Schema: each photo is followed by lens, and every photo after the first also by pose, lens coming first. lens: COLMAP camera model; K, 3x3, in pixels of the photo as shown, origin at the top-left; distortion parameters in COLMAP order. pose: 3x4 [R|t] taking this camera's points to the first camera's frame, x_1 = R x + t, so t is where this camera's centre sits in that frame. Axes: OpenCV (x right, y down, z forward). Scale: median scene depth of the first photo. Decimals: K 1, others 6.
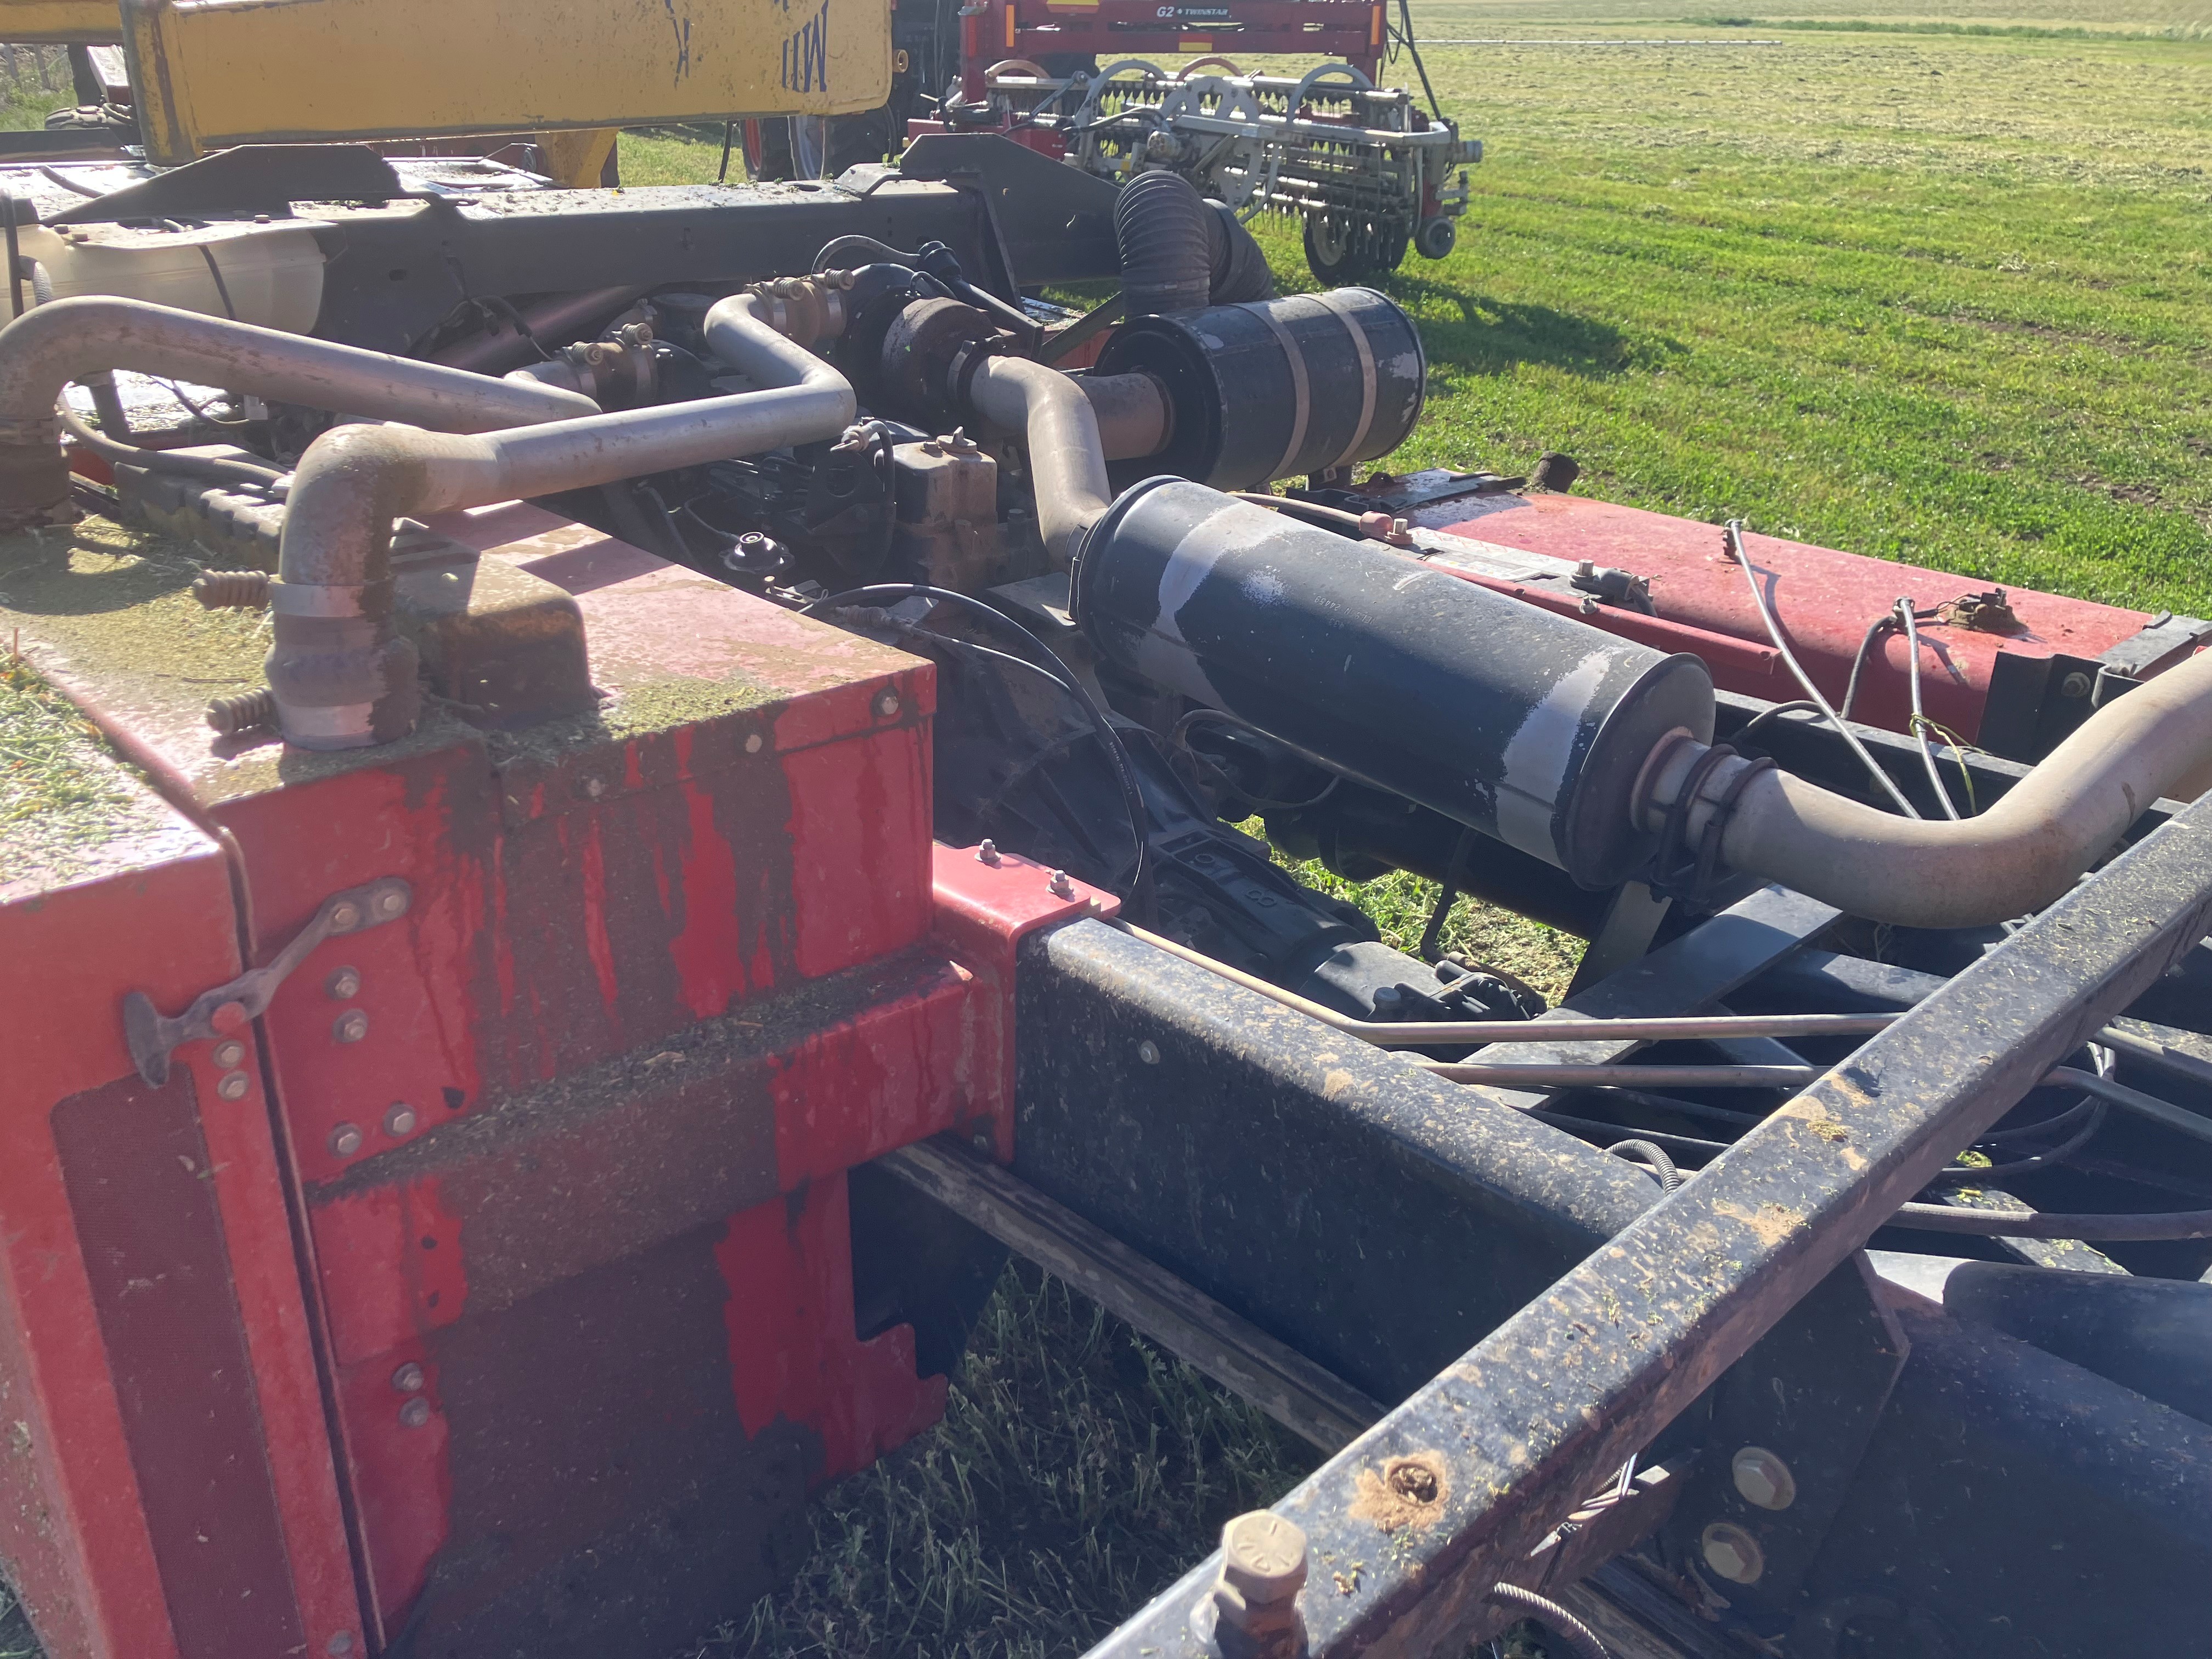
lens RADIAL K [[1783.7, 0, 1089.2], [0, 1783.7, 835.3], [0, 0, 1]] dist [0.030943, -0.037500]
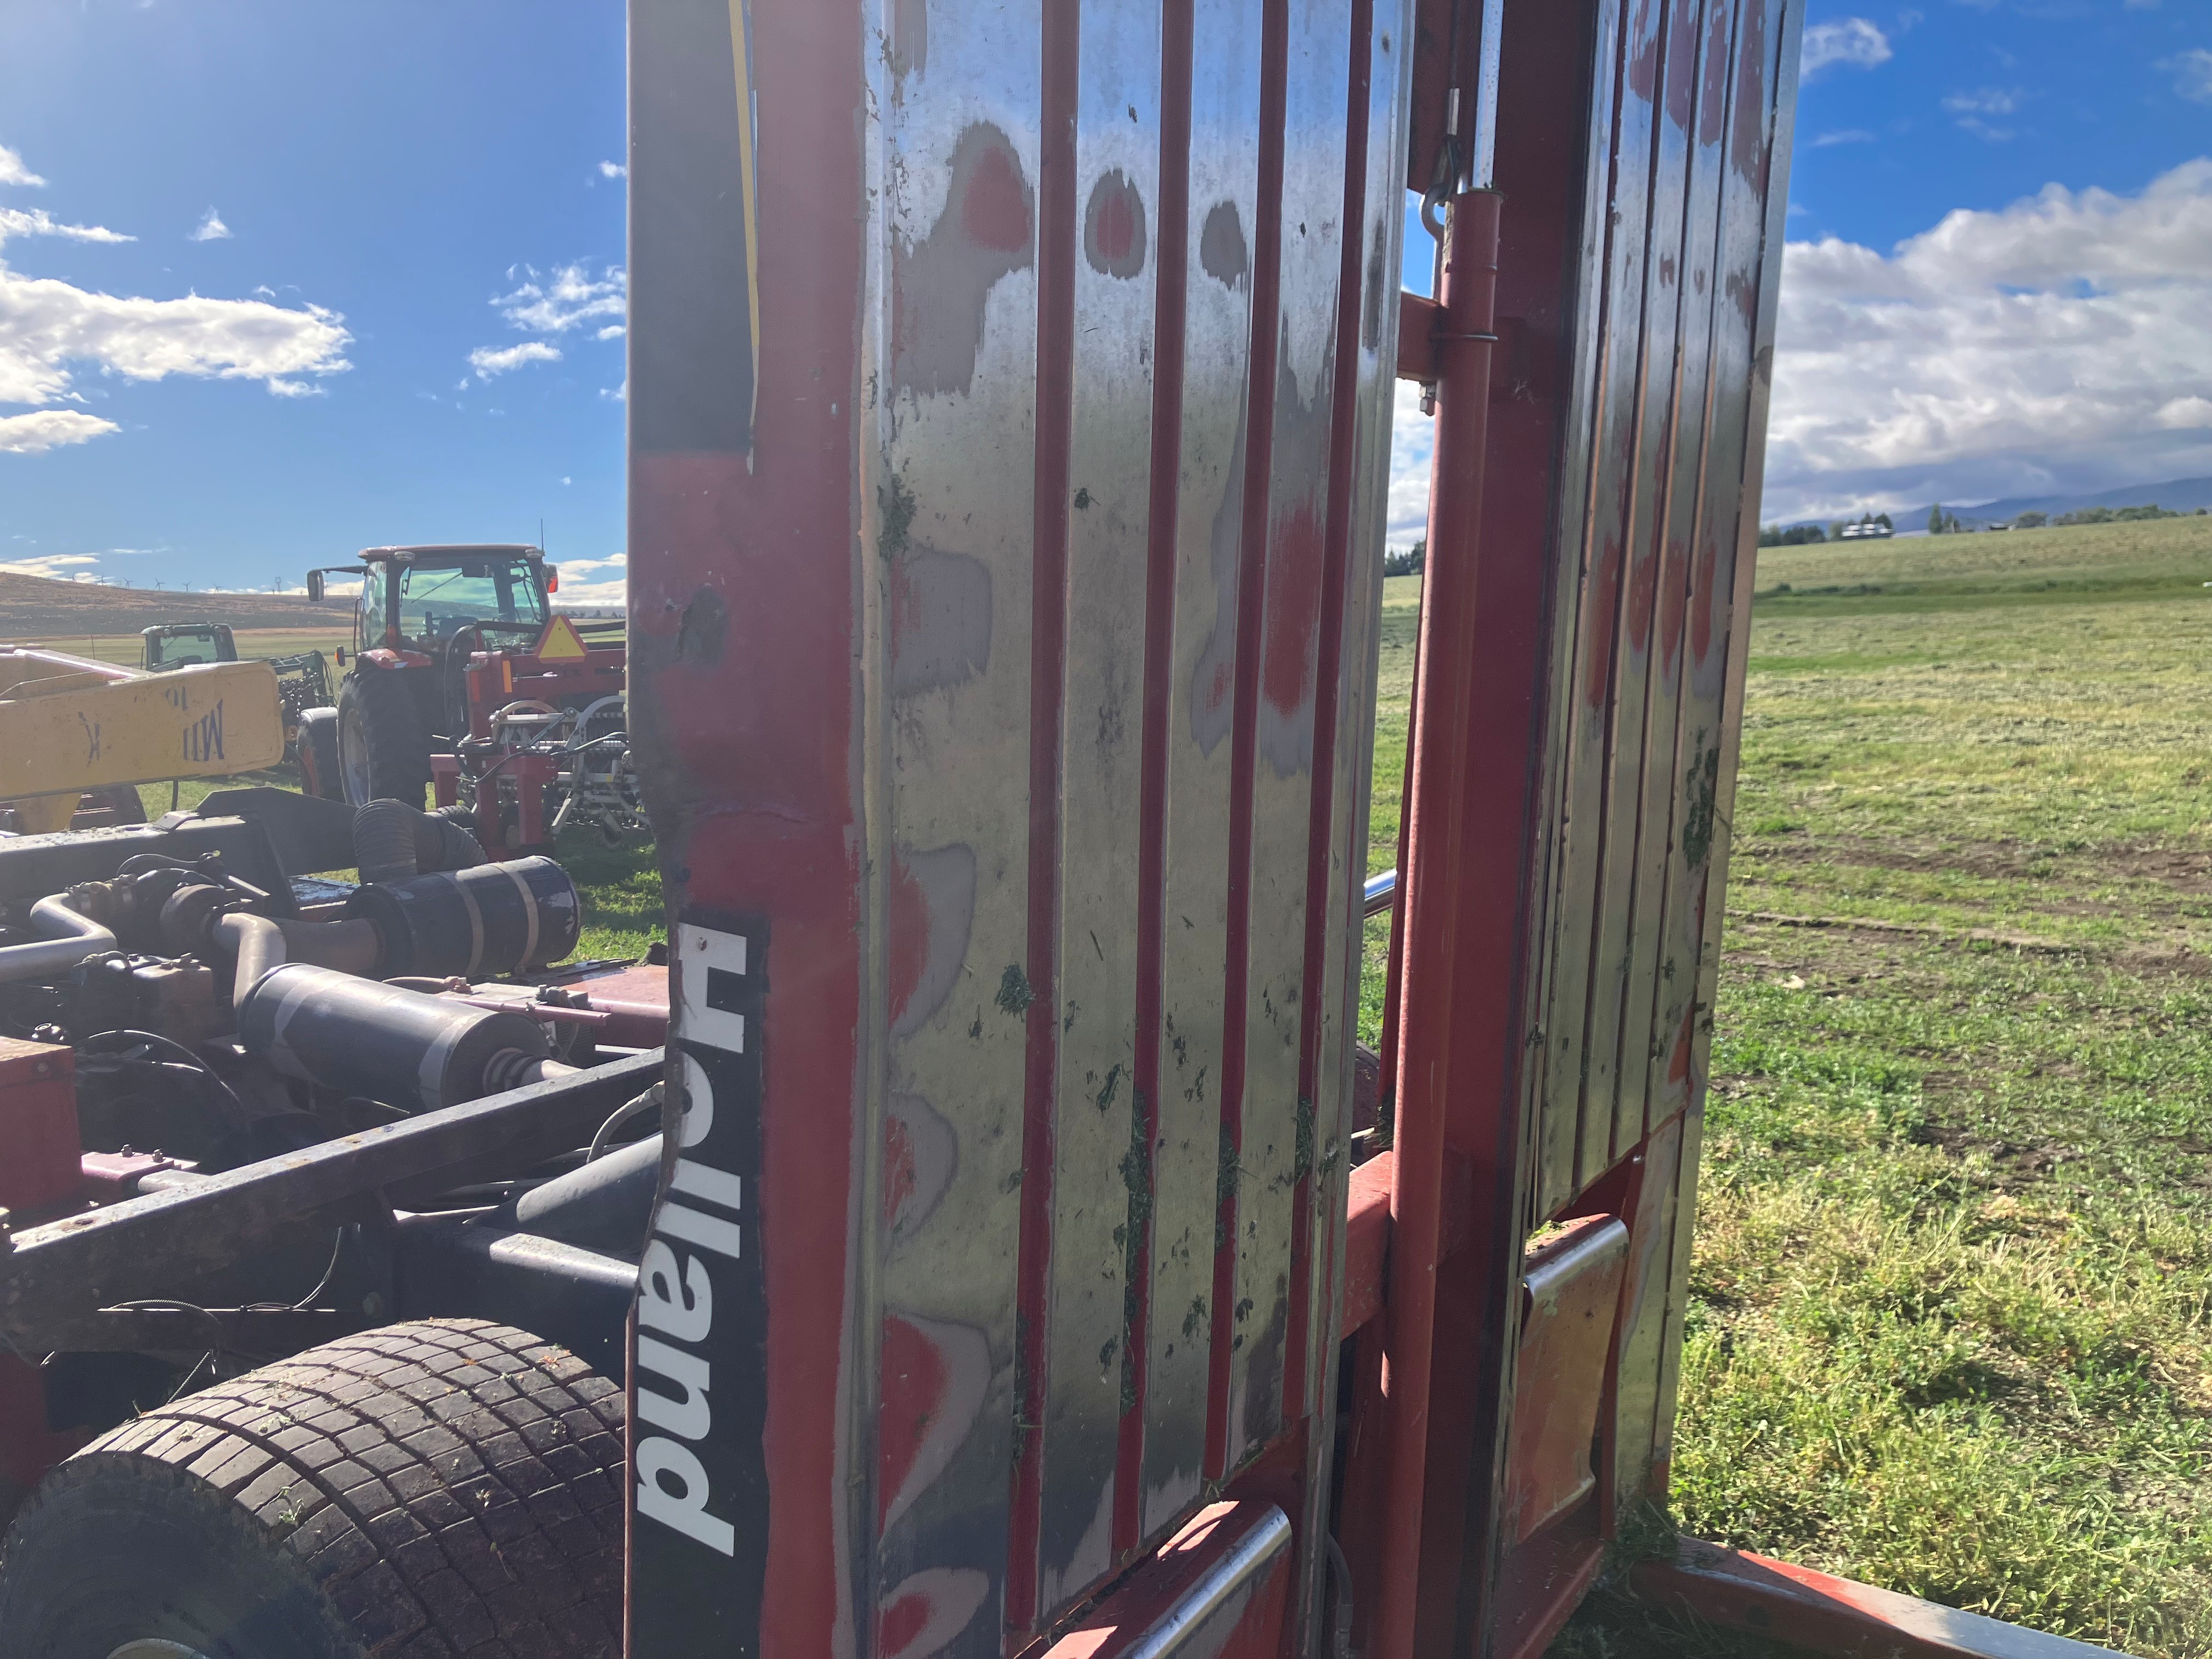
lens RADIAL K [[1783.7, 0, 1119.7], [0, 1783.7, 839.7], [0, 0, 1]] dist [0.030943, -0.037500]
pose [[0.971775, -0.088800, 0.218557, 0.336315], [0.151307, 0.945406, -0.288640, 0.234666], [-0.180994, 0.313562, 0.932159, -0.626253]]
